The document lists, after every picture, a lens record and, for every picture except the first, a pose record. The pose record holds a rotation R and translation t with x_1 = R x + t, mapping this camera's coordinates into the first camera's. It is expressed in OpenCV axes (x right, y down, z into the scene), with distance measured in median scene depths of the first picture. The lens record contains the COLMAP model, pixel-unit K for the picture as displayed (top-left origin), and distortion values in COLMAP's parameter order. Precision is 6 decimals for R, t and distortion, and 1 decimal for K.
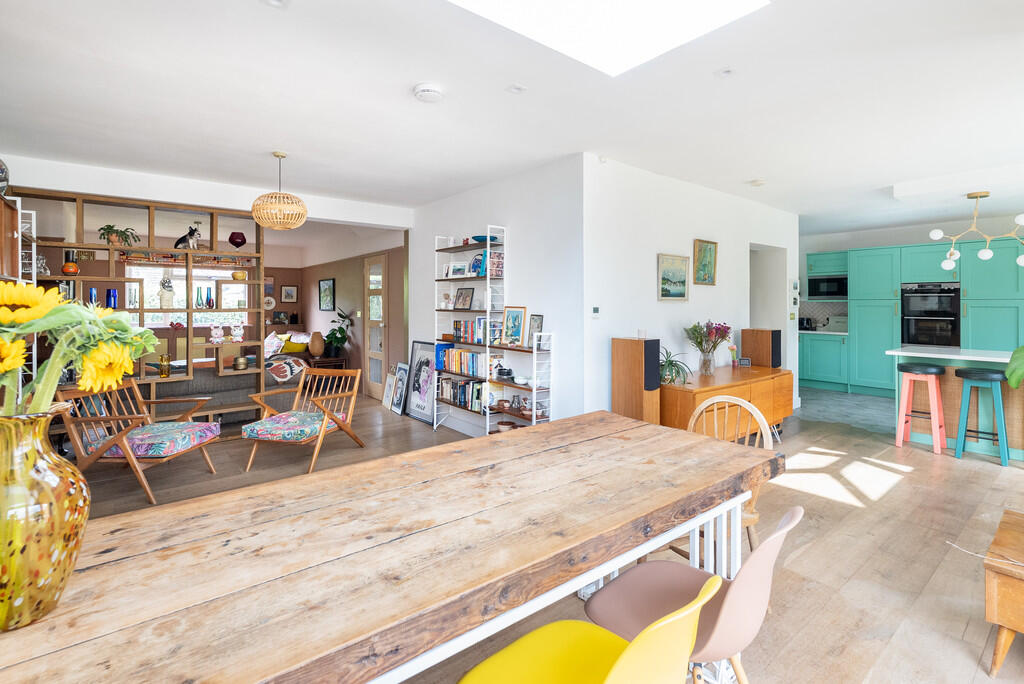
lens RADIAL K [[471.3, 0, 510.4], [0, 471.3, 302.6], [0, 0, 1]] dist [0.000060, 0.000164]
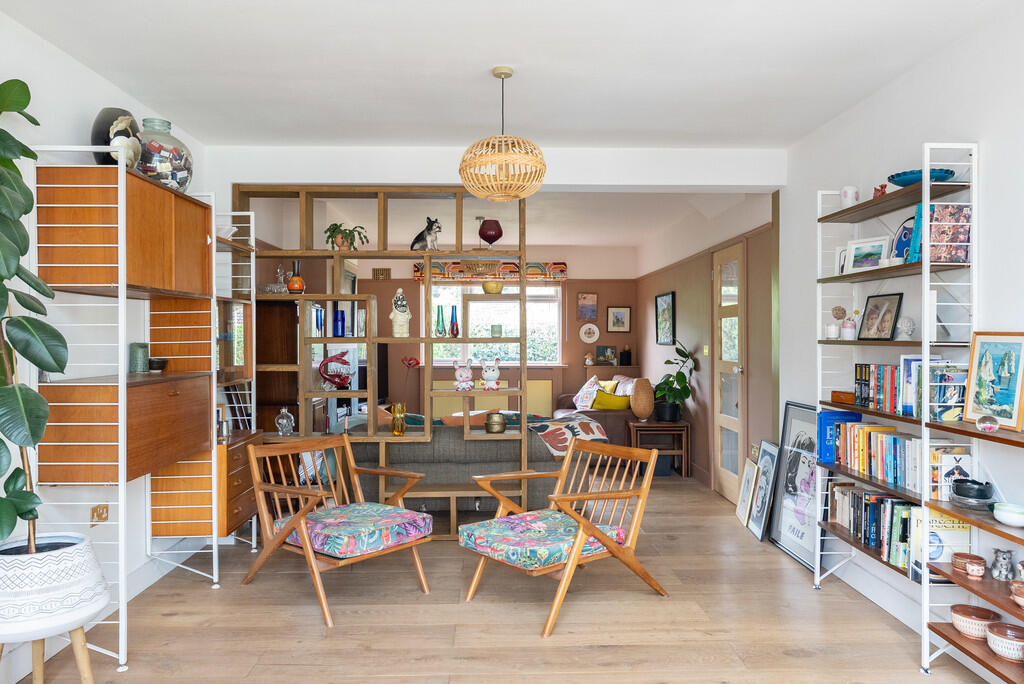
lens RADIAL K [[732.2, 0, 511.4], [0, 732.2, 336.5], [0, 0, 1]] dist [0.004022, 0.001516]
pose [[0.796106, -0.001409, -0.605155, 0.055483], [0.002209, 0.999997, 0.000579, 0.010786], [0.605153, -0.001798, 0.796107, 0.226670]]
